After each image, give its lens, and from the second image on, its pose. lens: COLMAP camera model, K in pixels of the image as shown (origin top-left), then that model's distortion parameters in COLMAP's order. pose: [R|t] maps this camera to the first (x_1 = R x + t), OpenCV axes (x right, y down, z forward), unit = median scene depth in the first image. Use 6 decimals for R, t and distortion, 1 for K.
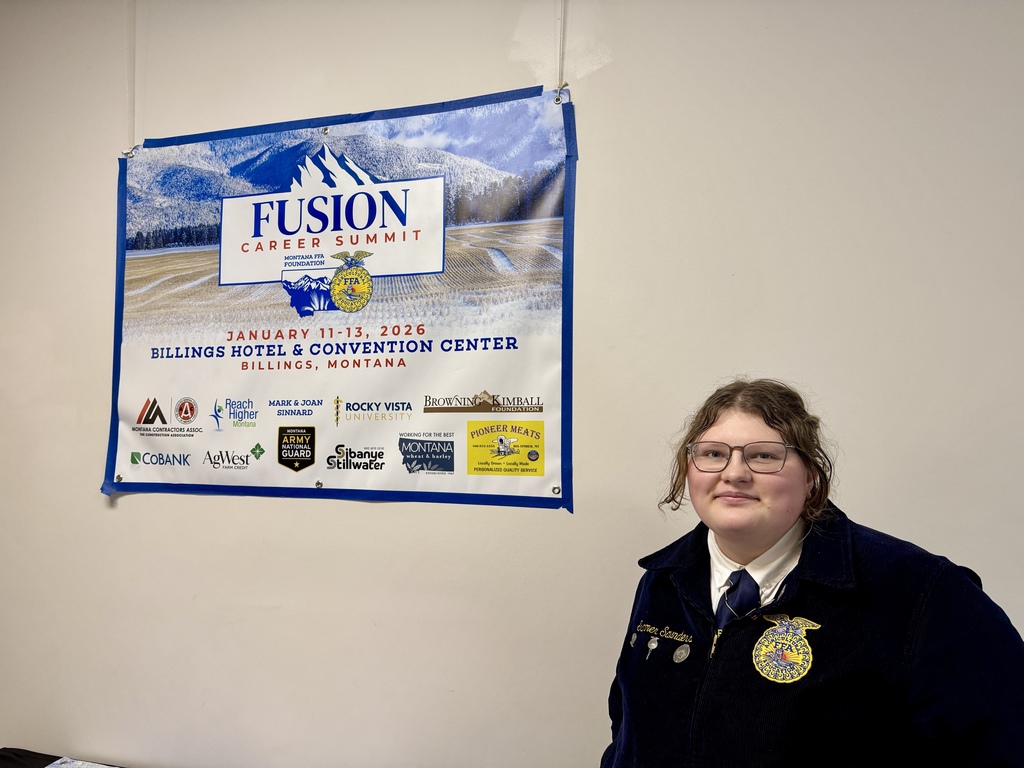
lens RADIAL K [[683.6, 0, 512.0], [0, 683.6, 384.0], [0, 0, 1]] dist [0.164192, -0.131726]
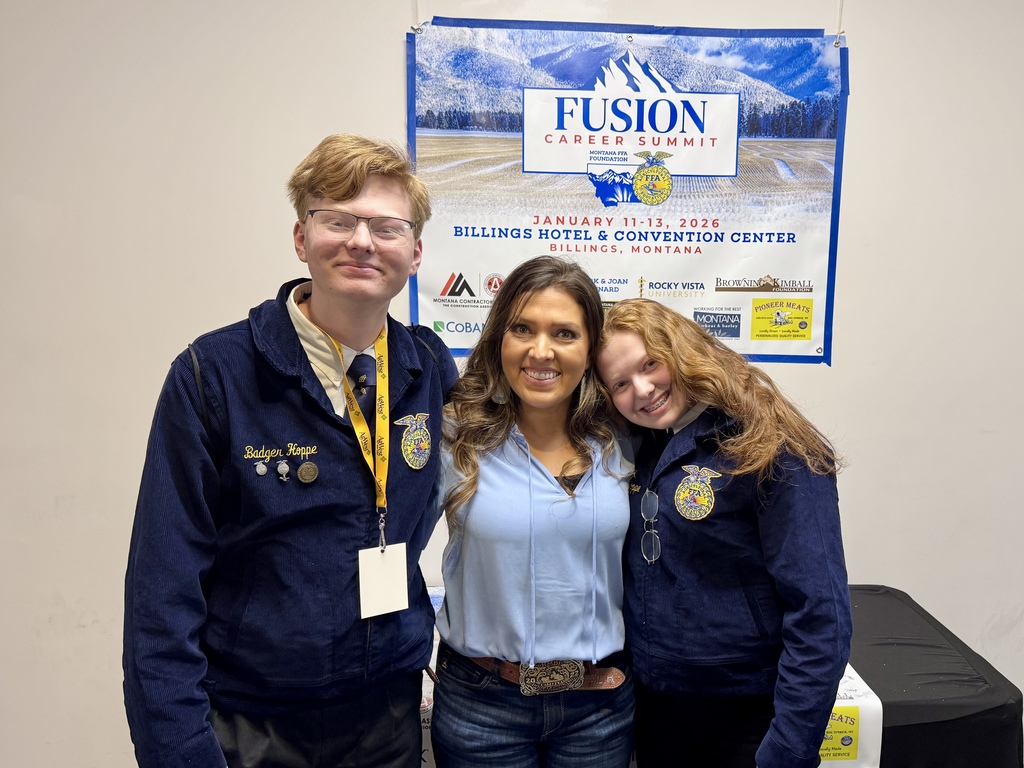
lens RADIAL K [[683.6, 0, 512.0], [0, 683.6, 384.0], [0, 0, 1]] dist [0.164192, -0.131726]
pose [[0.928896, -0.014720, 0.370049, -0.896071], [-0.032987, 0.991950, 0.122261, 0.063036], [-0.368869, -0.125775, 0.920932, -0.054234]]
